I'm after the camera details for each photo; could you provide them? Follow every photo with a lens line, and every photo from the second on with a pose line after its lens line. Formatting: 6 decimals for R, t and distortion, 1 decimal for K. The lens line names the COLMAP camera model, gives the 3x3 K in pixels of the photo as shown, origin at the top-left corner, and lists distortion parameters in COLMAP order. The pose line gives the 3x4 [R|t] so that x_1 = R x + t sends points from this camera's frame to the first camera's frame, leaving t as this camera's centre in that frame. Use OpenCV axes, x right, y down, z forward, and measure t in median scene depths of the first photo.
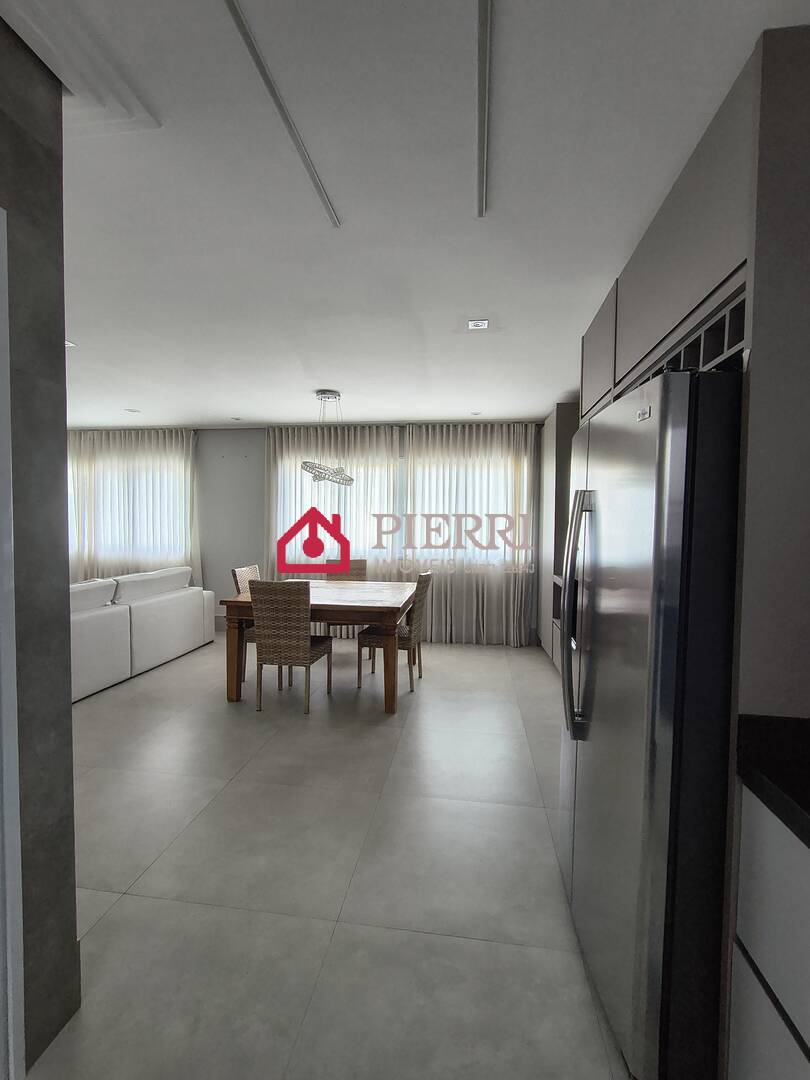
lens RADIAL K [[489.7, 0, 404.5], [0, 489.7, 542.8], [0, 0, 1]] dist [0.002194, -0.001283]
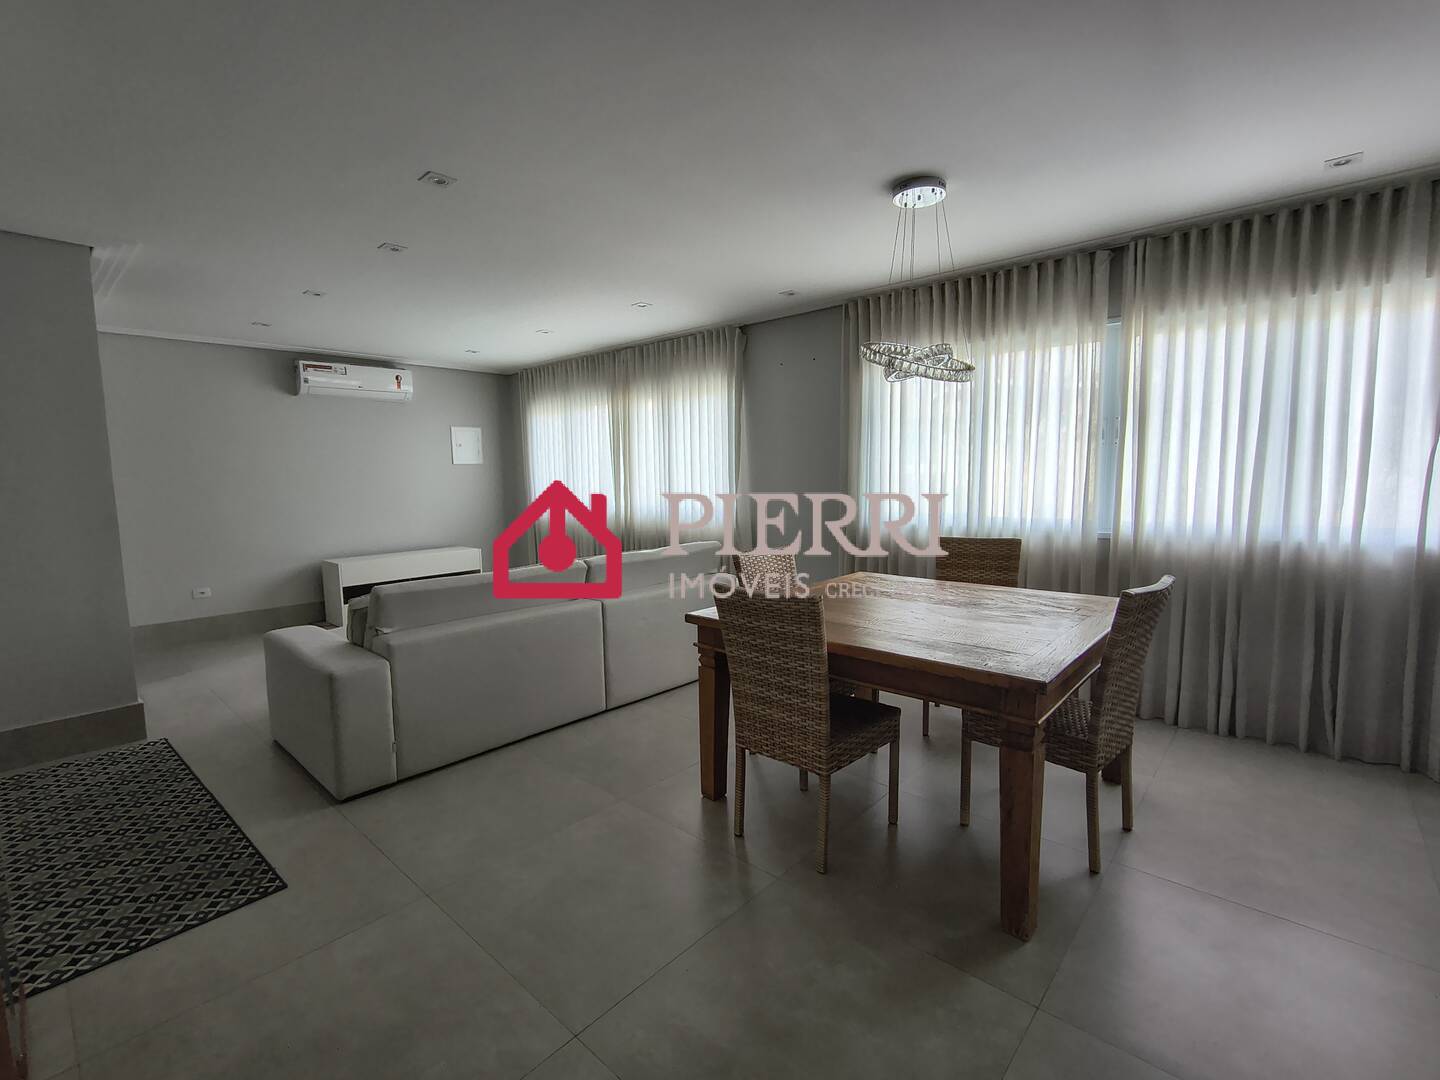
lens RADIAL K [[652.9, 0, 718.6], [0, 652.9, 539.2], [0, 0, 1]] dist [0.002194, -0.001283]
pose [[0.827728, 0.034697, -0.560056, 0.037966], [0.001604, 0.997936, 0.064196, -0.008048], [0.561127, -0.054035, 0.825964, 0.279969]]
